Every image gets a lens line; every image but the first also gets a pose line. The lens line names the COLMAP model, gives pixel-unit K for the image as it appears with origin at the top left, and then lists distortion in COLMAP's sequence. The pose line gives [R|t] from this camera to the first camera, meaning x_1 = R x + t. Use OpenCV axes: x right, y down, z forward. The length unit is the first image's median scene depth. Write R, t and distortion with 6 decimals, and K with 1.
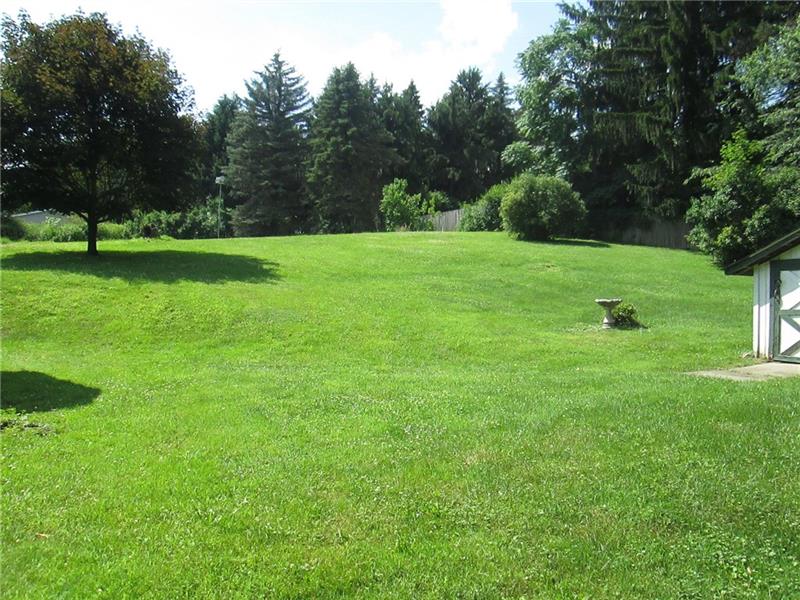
lens RADIAL K [[674.8, 0, 396.5], [0, 674.8, 305.5], [0, 0, 1]] dist [-0.045630, 0.024557]
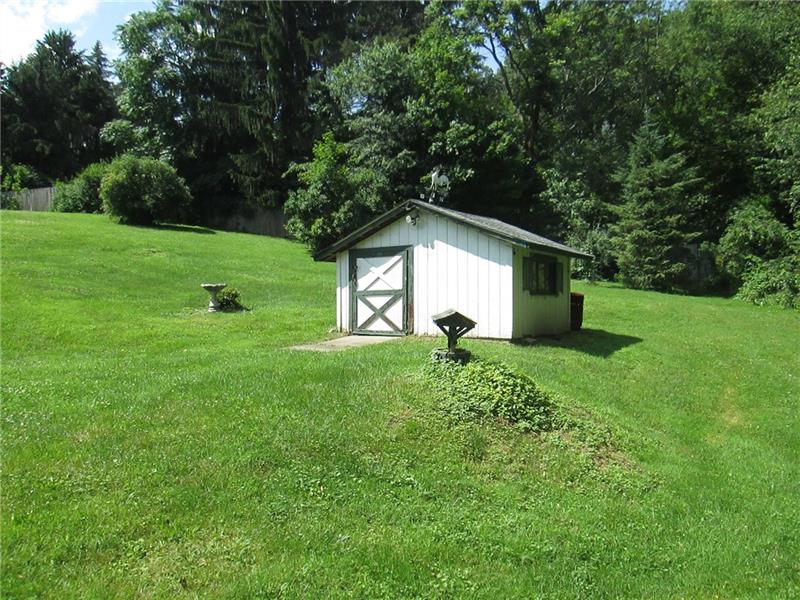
lens RADIAL K [[674.8, 0, 396.5], [0, 674.8, 305.5], [0, 0, 1]] dist [-0.045630, 0.024557]
pose [[0.842875, -0.026422, 0.537460, -0.004714], [0.015178, 0.999564, 0.025336, 0.001025], [-0.537895, -0.013197, 0.842909, -0.019781]]
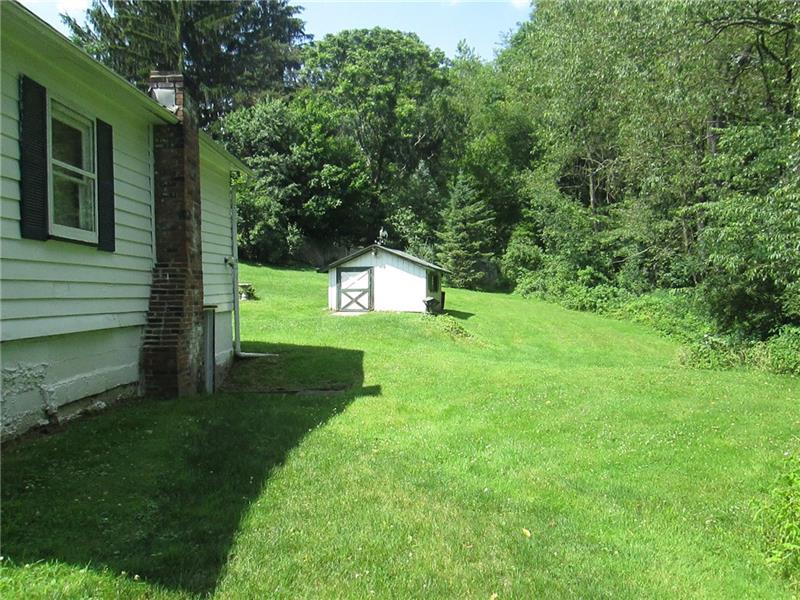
lens RADIAL K [[674.8, 0, 396.5], [0, 674.8, 305.5], [0, 0, 1]] dist [-0.045630, 0.024557]
pose [[0.636489, -0.028686, 0.770752, -0.402800], [0.000172, 0.999313, 0.037050, -0.008227], [-0.771285, -0.023449, 0.636057, -0.231526]]
